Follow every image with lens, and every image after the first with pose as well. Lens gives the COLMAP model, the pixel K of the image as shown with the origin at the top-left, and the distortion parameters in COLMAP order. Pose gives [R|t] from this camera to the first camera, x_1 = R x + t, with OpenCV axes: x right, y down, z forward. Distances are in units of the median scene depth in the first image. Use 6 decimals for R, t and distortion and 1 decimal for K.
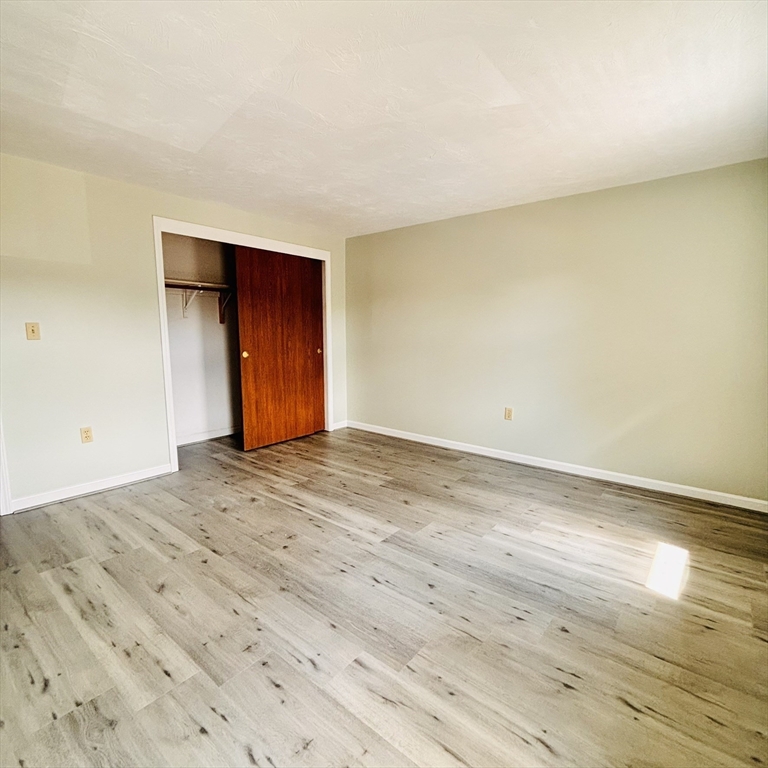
lens RADIAL K [[414.4, 0, 387.0], [0, 414.4, 383.1], [0, 0, 1]] dist [0.003213, -0.001116]
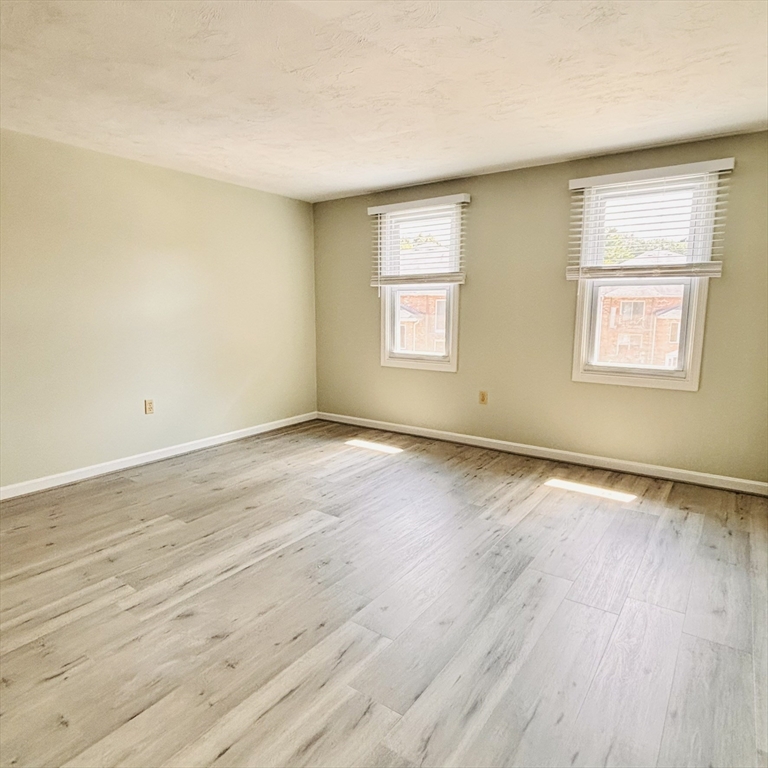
lens RADIAL K [[496.9, 0, 383.8], [0, 496.9, 385.2], [0, 0, 1]] dist [0.000008, -0.002930]
pose [[-0.058555, -0.158377, 0.985641, -0.933427], [0.126101, 0.978253, 0.164681, -0.097829], [-0.990288, 0.133933, -0.037310, 0.706876]]
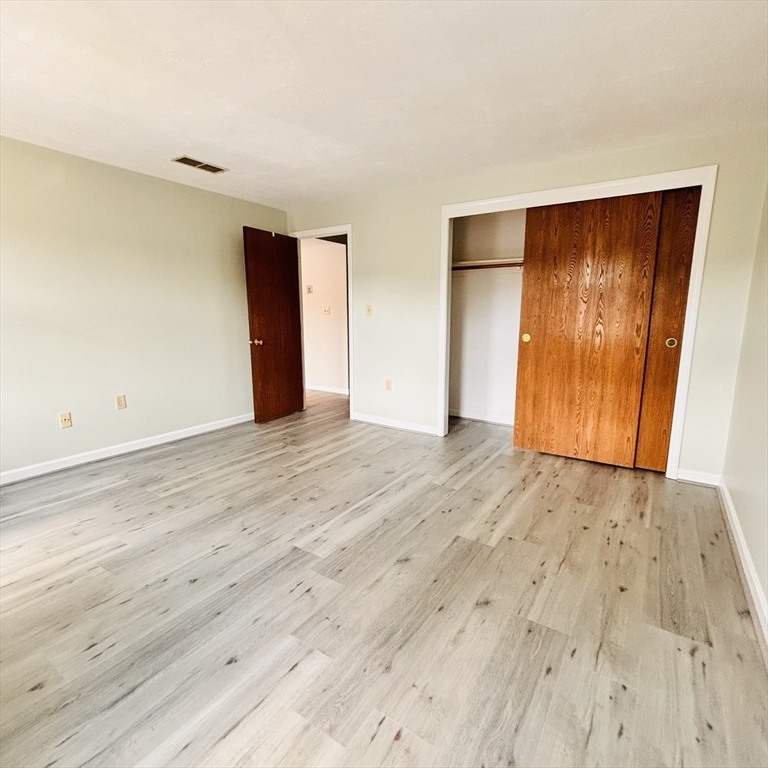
lens RADIAL K [[414.4, 0, 388.4], [0, 414.4, 386.9], [0, 0, 1]] dist [0.003213, -0.001116]
pose [[0.090713, 0.177932, -0.979853, 0.648271], [-0.130942, 0.977498, 0.165382, -0.099719], [0.987231, 0.113302, 0.111971, 0.841921]]
